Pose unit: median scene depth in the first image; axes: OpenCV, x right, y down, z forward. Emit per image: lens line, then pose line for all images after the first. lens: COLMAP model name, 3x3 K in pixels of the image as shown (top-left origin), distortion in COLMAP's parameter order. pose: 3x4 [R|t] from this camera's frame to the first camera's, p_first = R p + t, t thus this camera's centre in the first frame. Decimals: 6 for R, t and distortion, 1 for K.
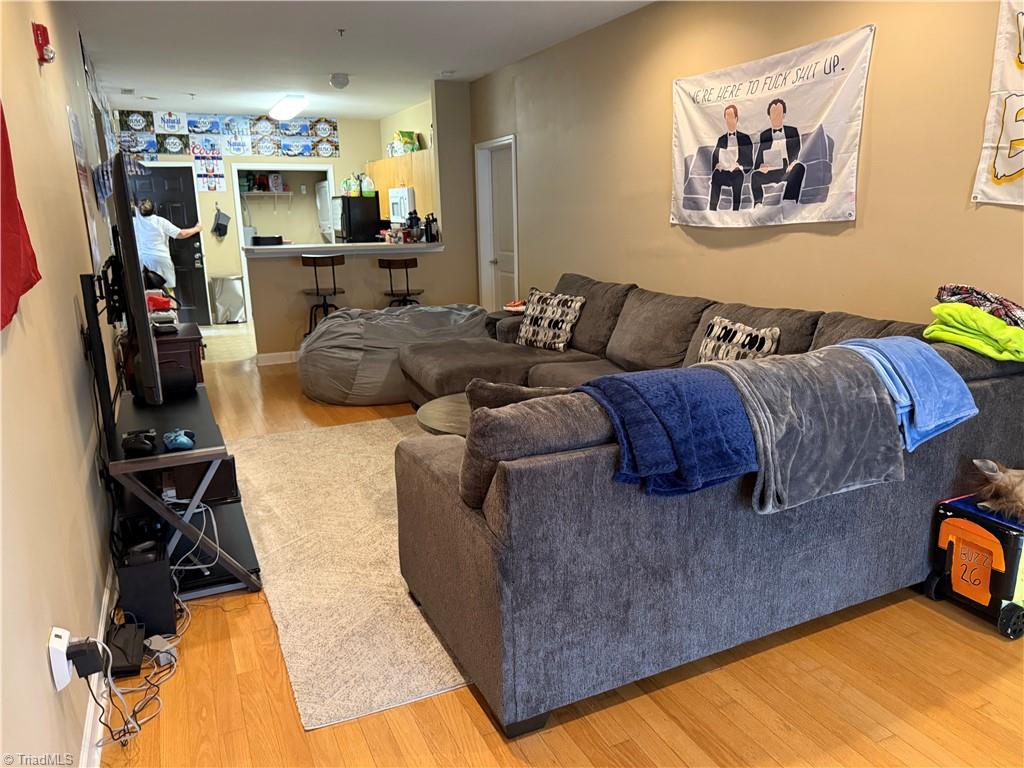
lens RADIAL K [[723.0, 0, 544.7], [0, 723.0, 404.0], [0, 0, 1]] dist [0.010142, 0.008396]
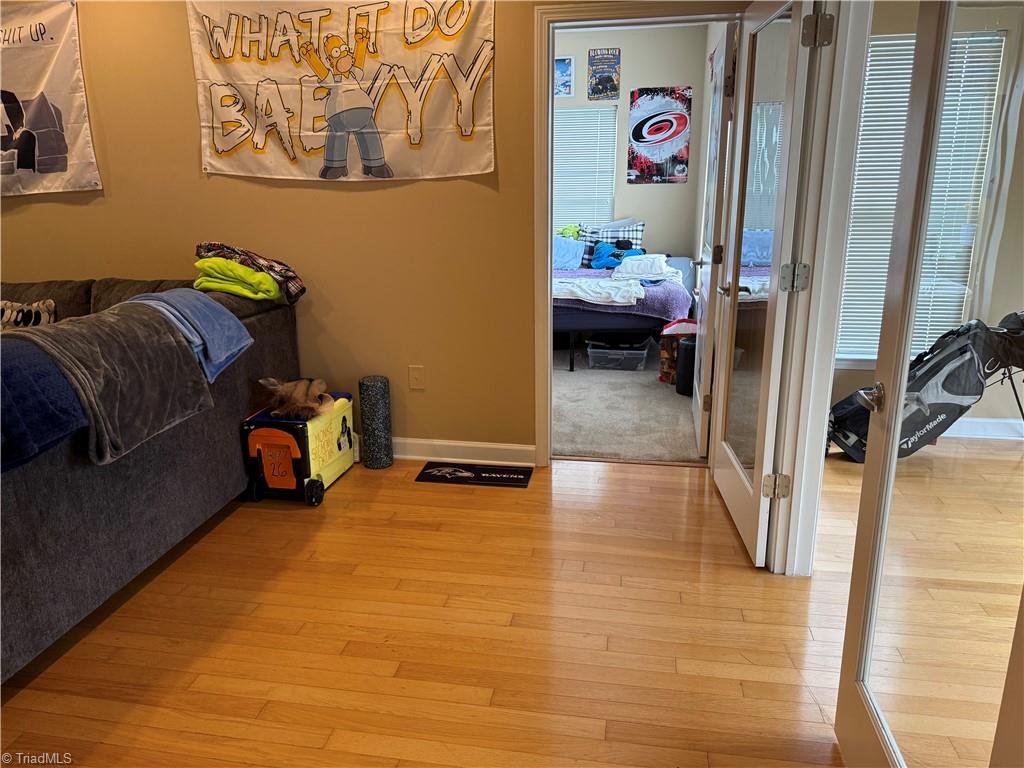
lens RADIAL K [[727.1, 0, 512.0], [0, 727.1, 384.0], [0, 0, 1]] dist [-0.149906, 0.081767]
pose [[0.600737, -0.196046, 0.775036, -0.079348], [0.180704, 0.977674, 0.107238, 0.032549], [-0.778756, 0.075630, 0.622751, -0.066713]]
